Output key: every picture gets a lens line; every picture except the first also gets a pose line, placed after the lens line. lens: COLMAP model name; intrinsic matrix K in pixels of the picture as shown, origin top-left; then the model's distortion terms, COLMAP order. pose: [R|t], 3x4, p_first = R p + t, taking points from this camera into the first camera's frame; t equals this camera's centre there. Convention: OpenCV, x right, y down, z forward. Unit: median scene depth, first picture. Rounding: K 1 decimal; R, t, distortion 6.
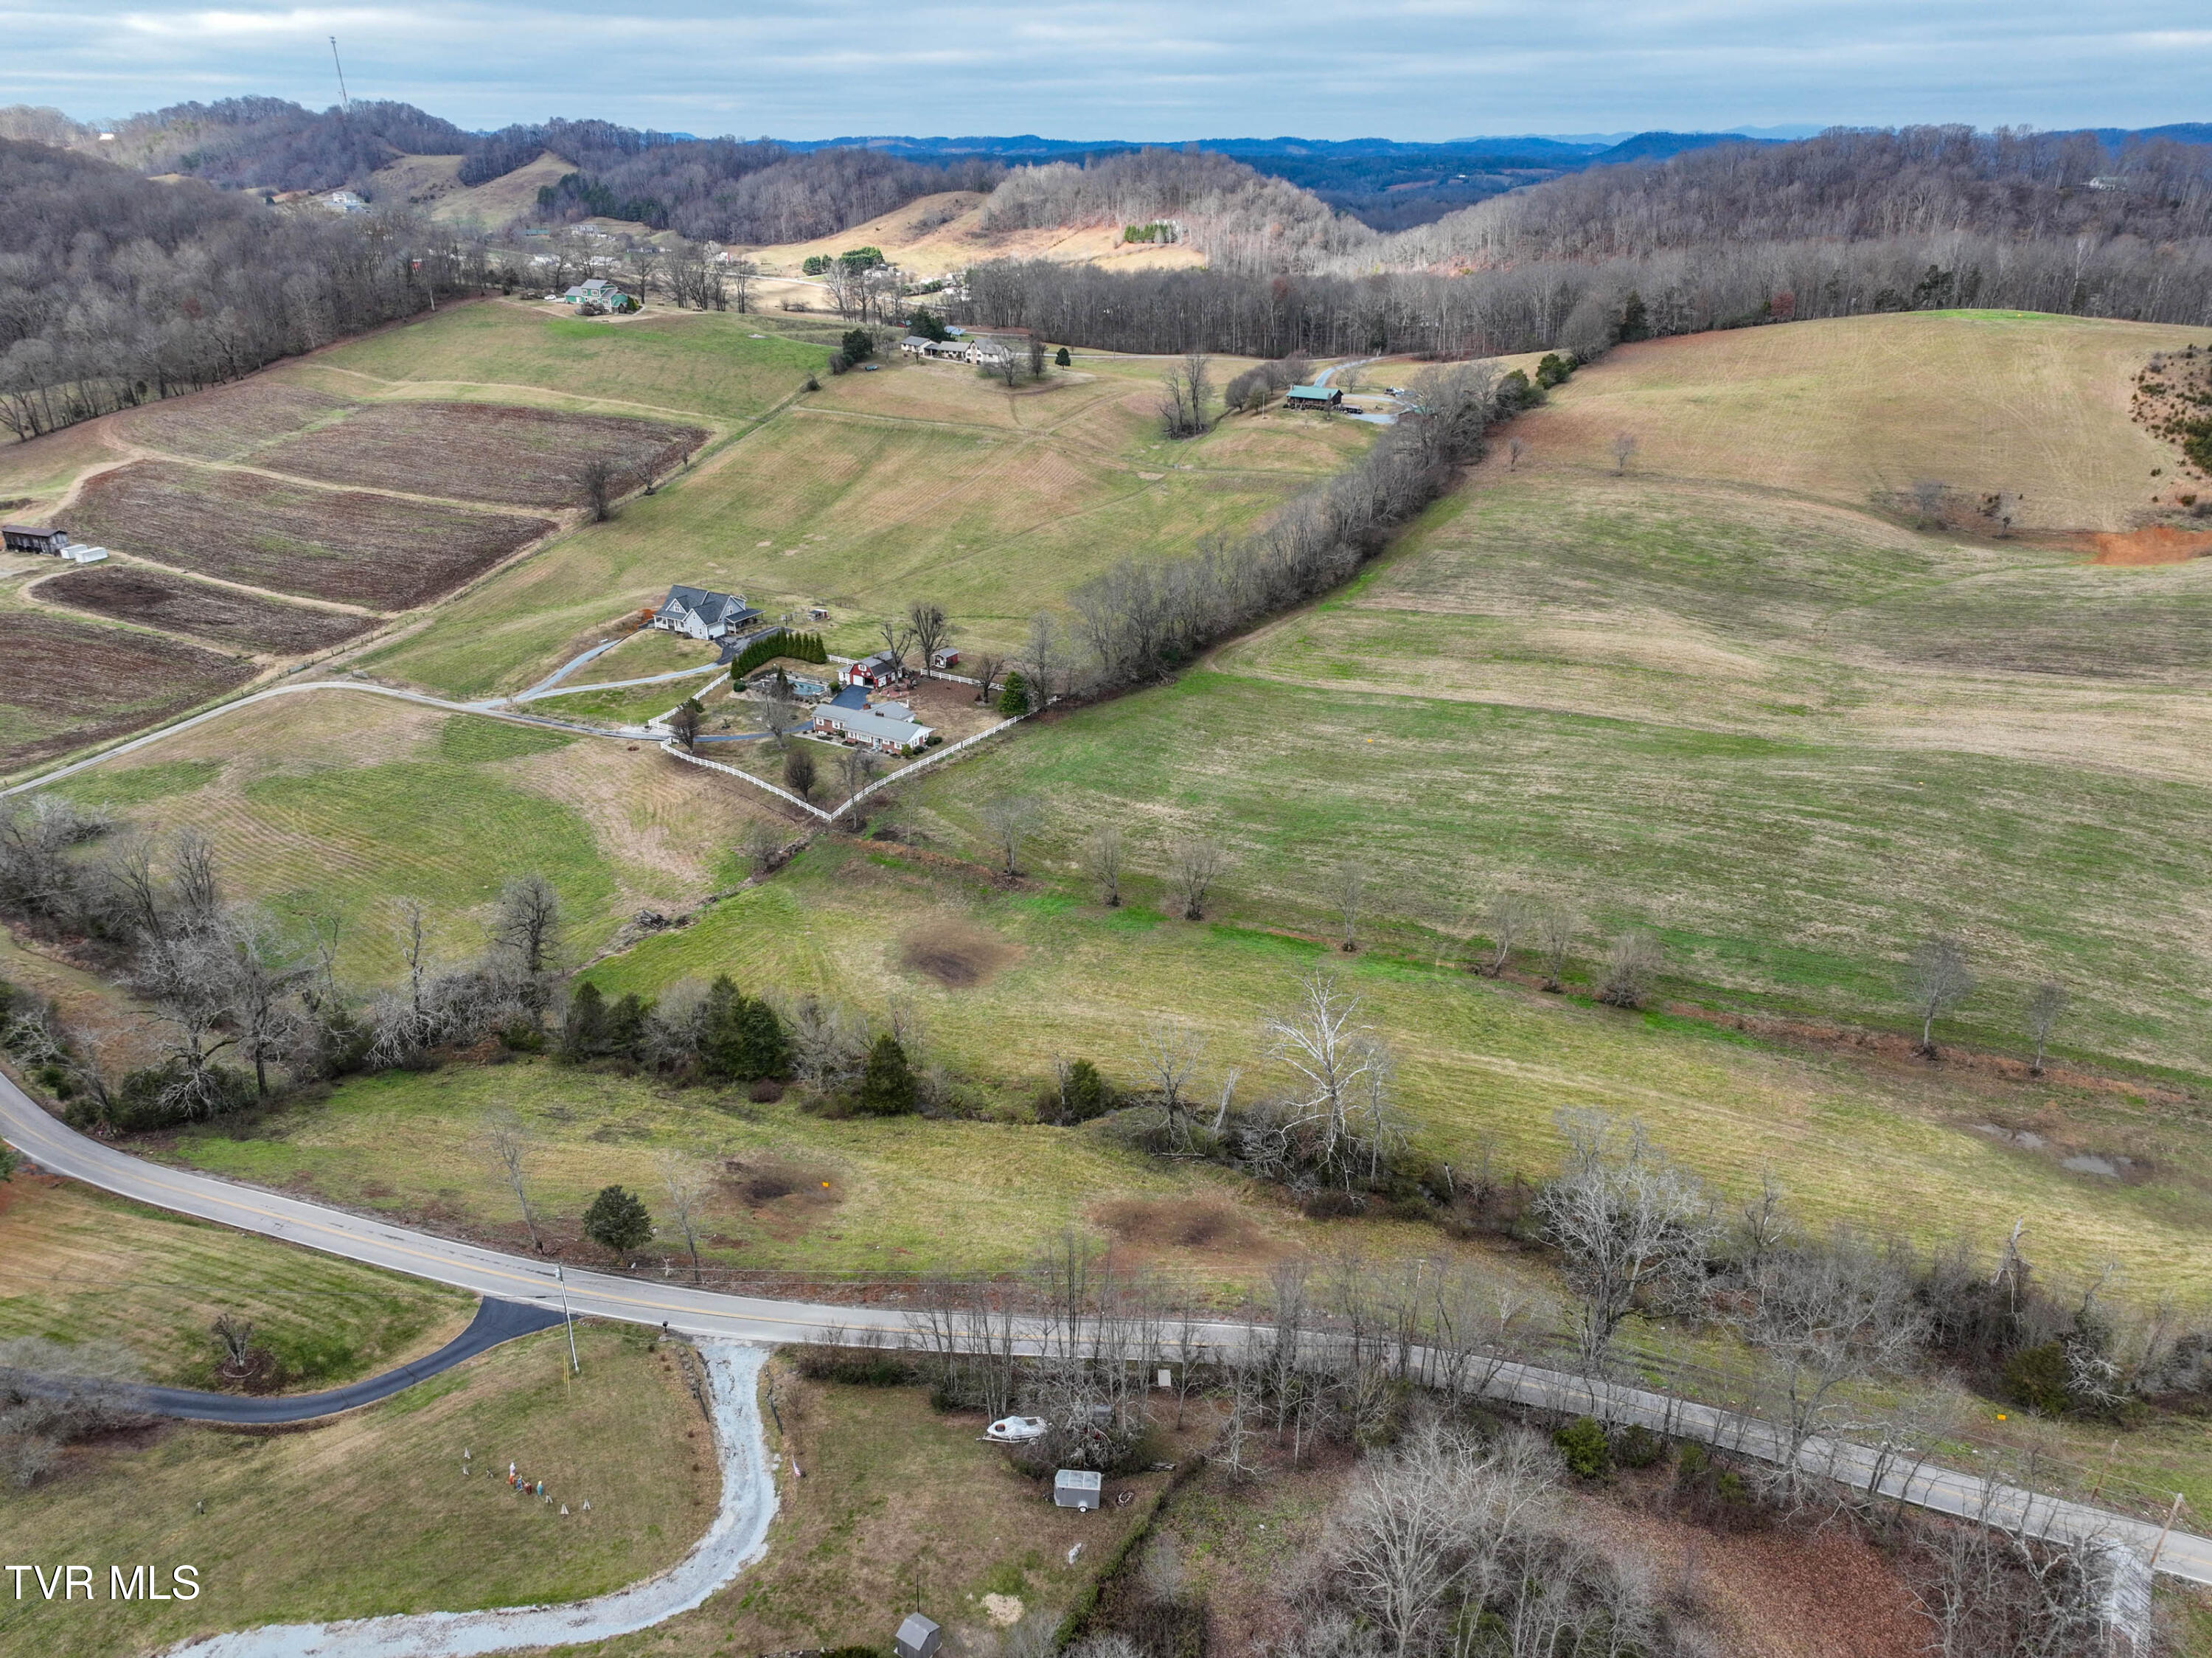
lens RADIAL K [[1557.6, 0, 1111.0], [0, 1557.6, 822.8], [0, 0, 1]] dist [-0.008623, 0.025525]
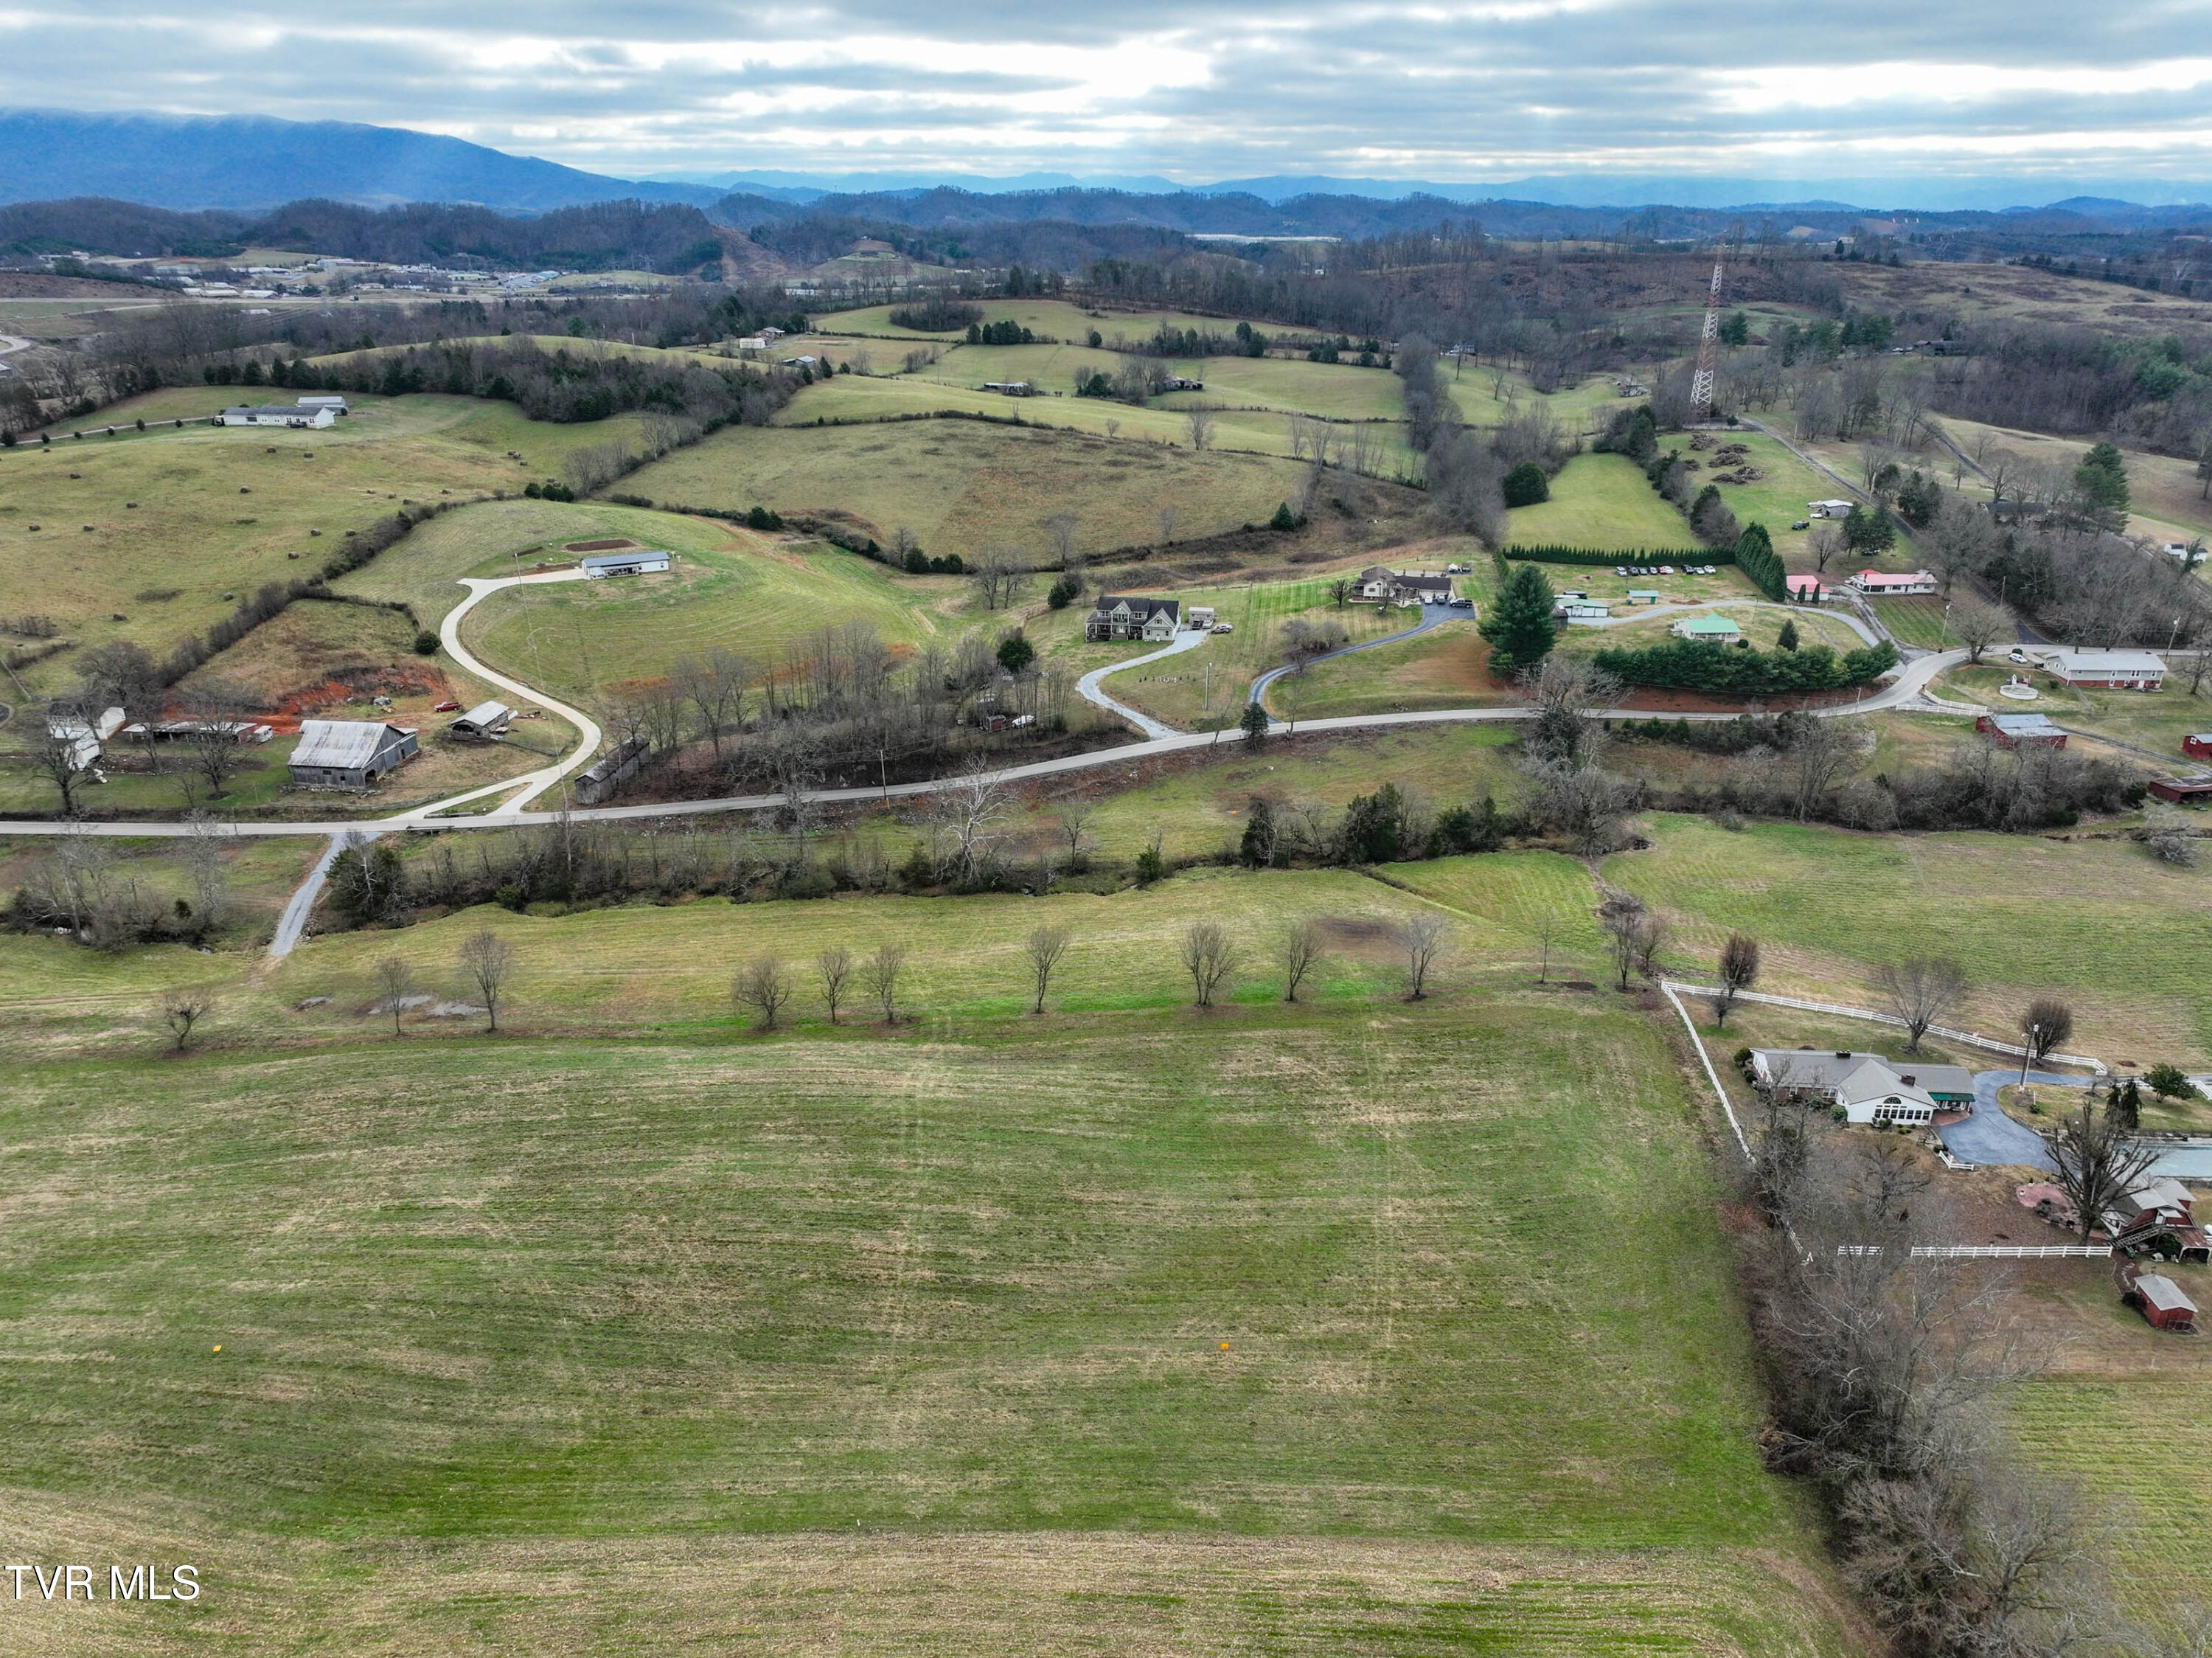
lens RADIAL K [[1553.6, 0, 1112.5], [0, 1553.6, 821.4], [0, 0, 1]] dist [0.001768, 0.014854]
pose [[-0.891804, 0.159342, -0.423434, 0.377377], [-0.188515, 0.719931, 0.667953, -0.500406], [0.411276, 0.675507, -0.611998, 1.141569]]
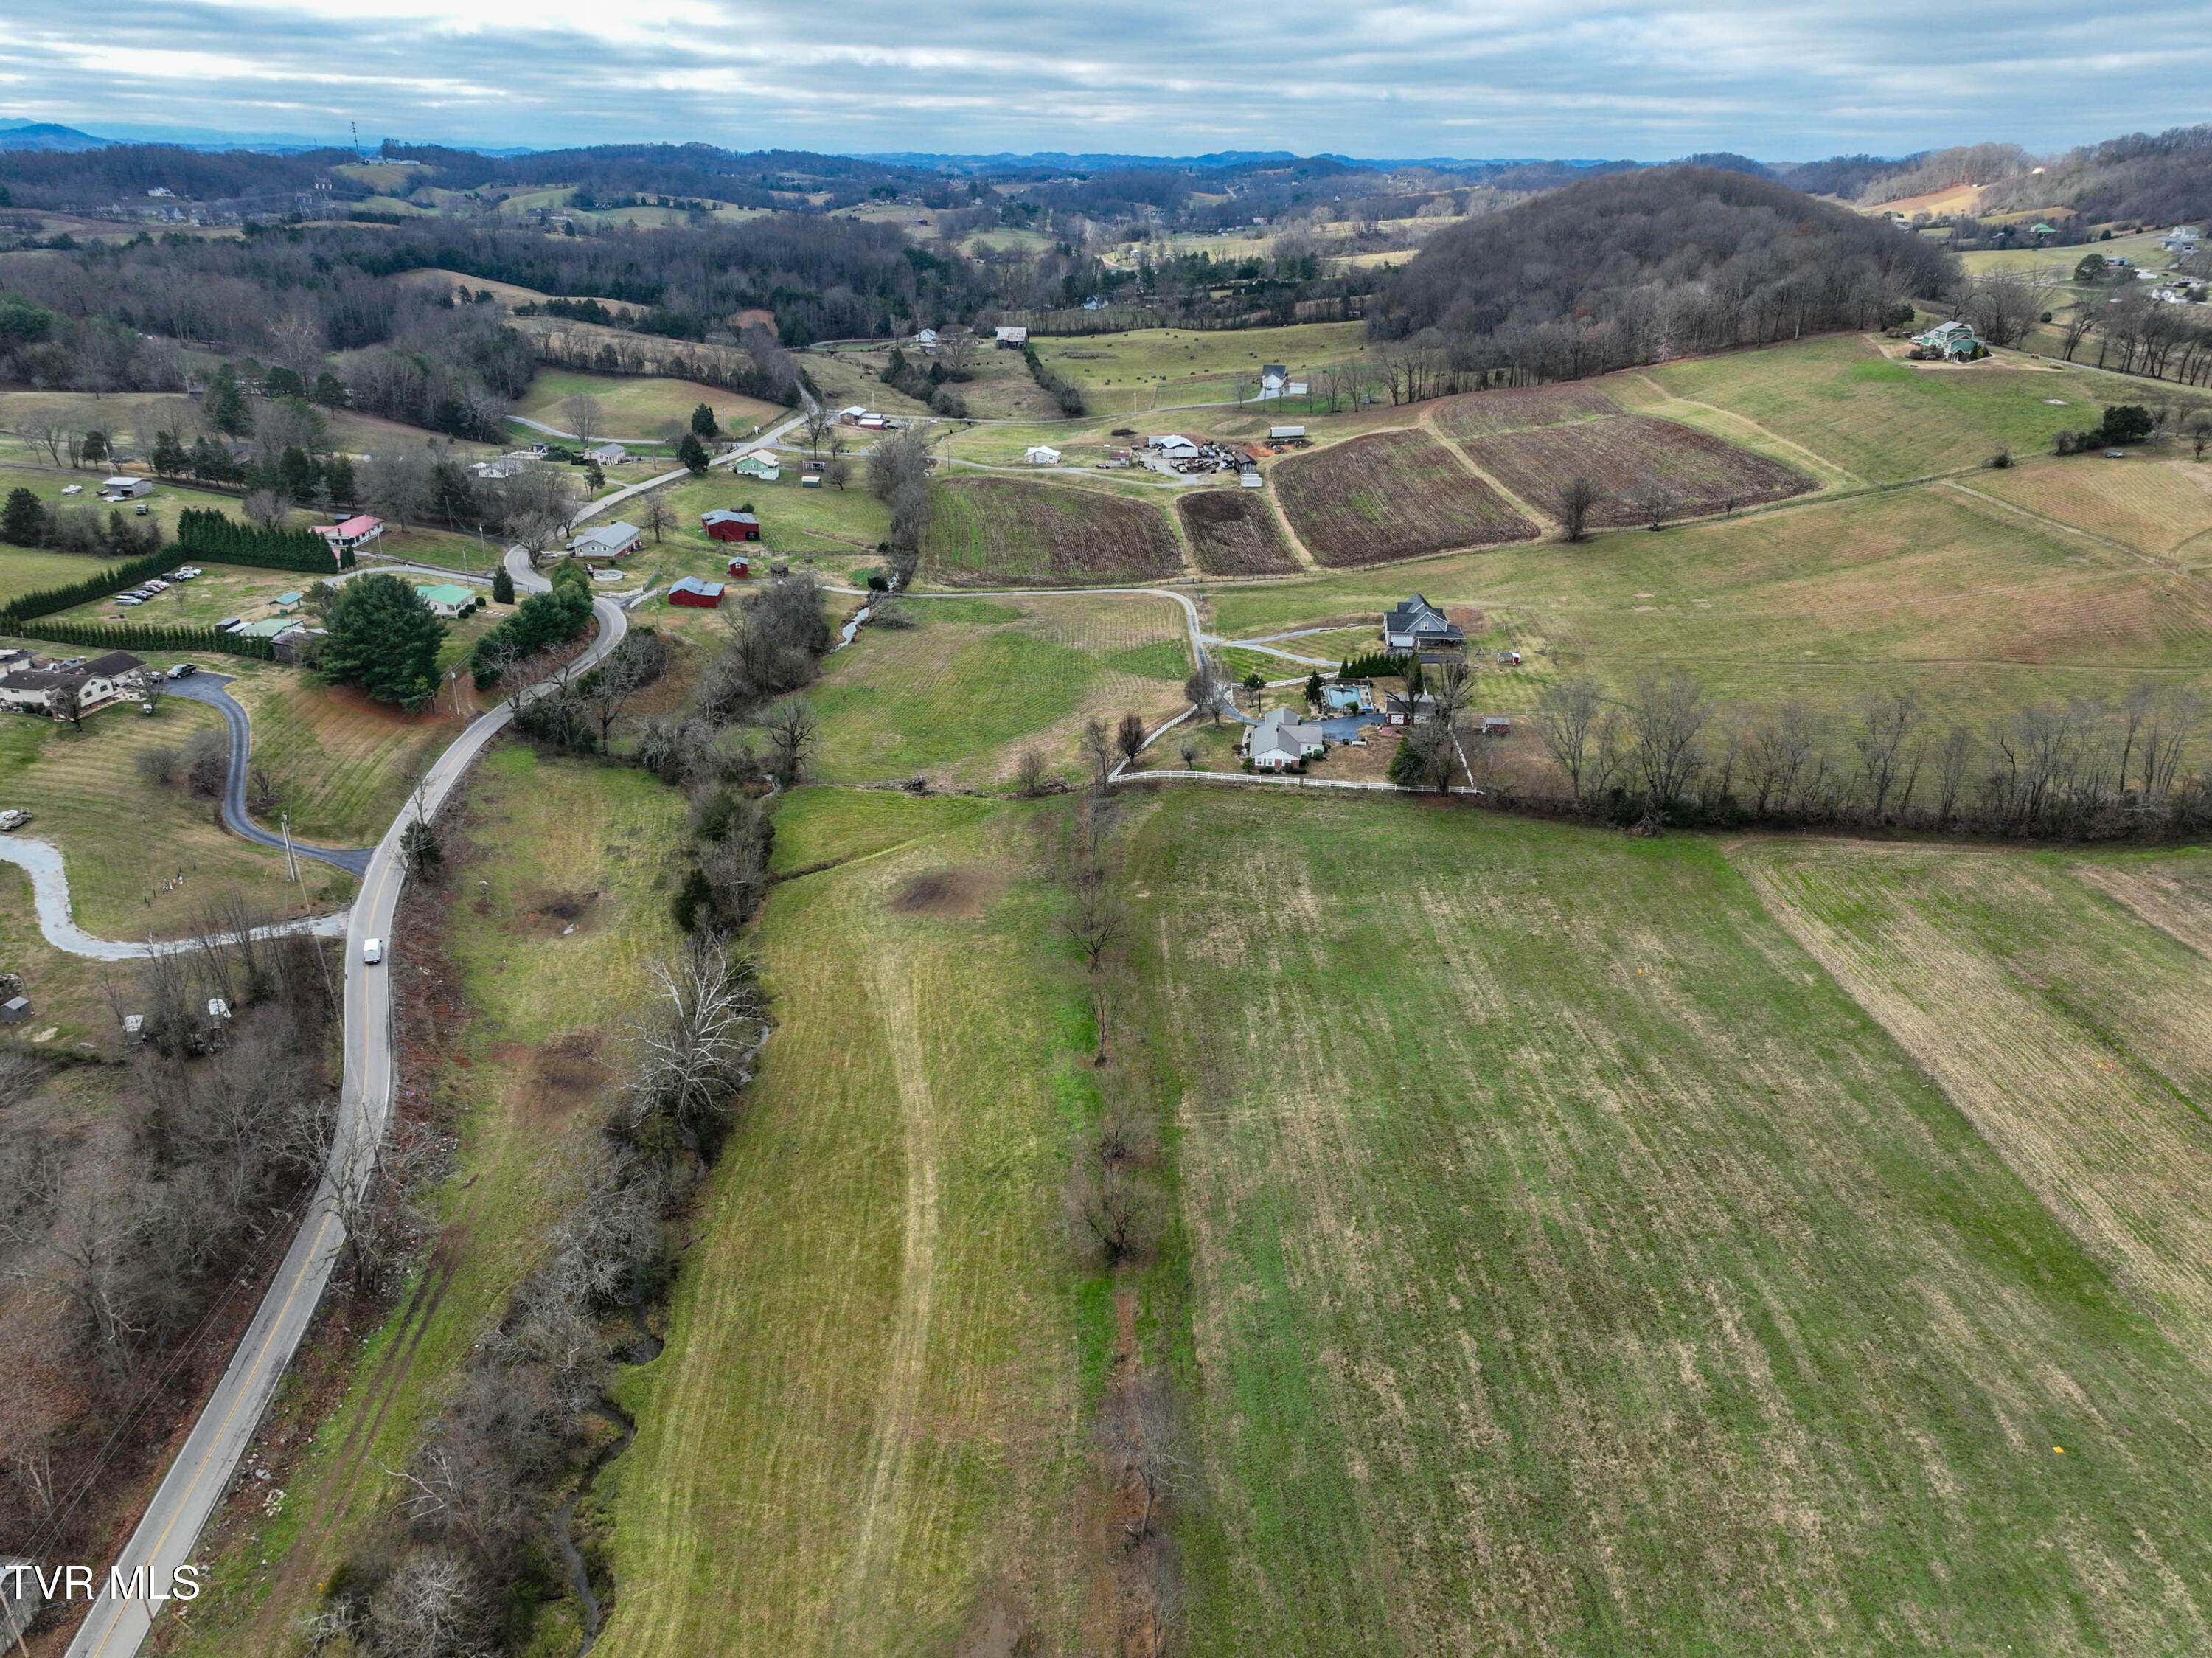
lens RADIAL K [[1555.0, 0, 1111.3], [0, 1555.0, 829.0], [0, 0, 1]] dist [0.012228, 0.005449]
pose [[0.418846, 0.360024, -0.833637, 0.629815], [-0.372467, 0.905377, 0.203867, -0.165740], [0.828152, 0.225113, 0.513311, 0.383399]]
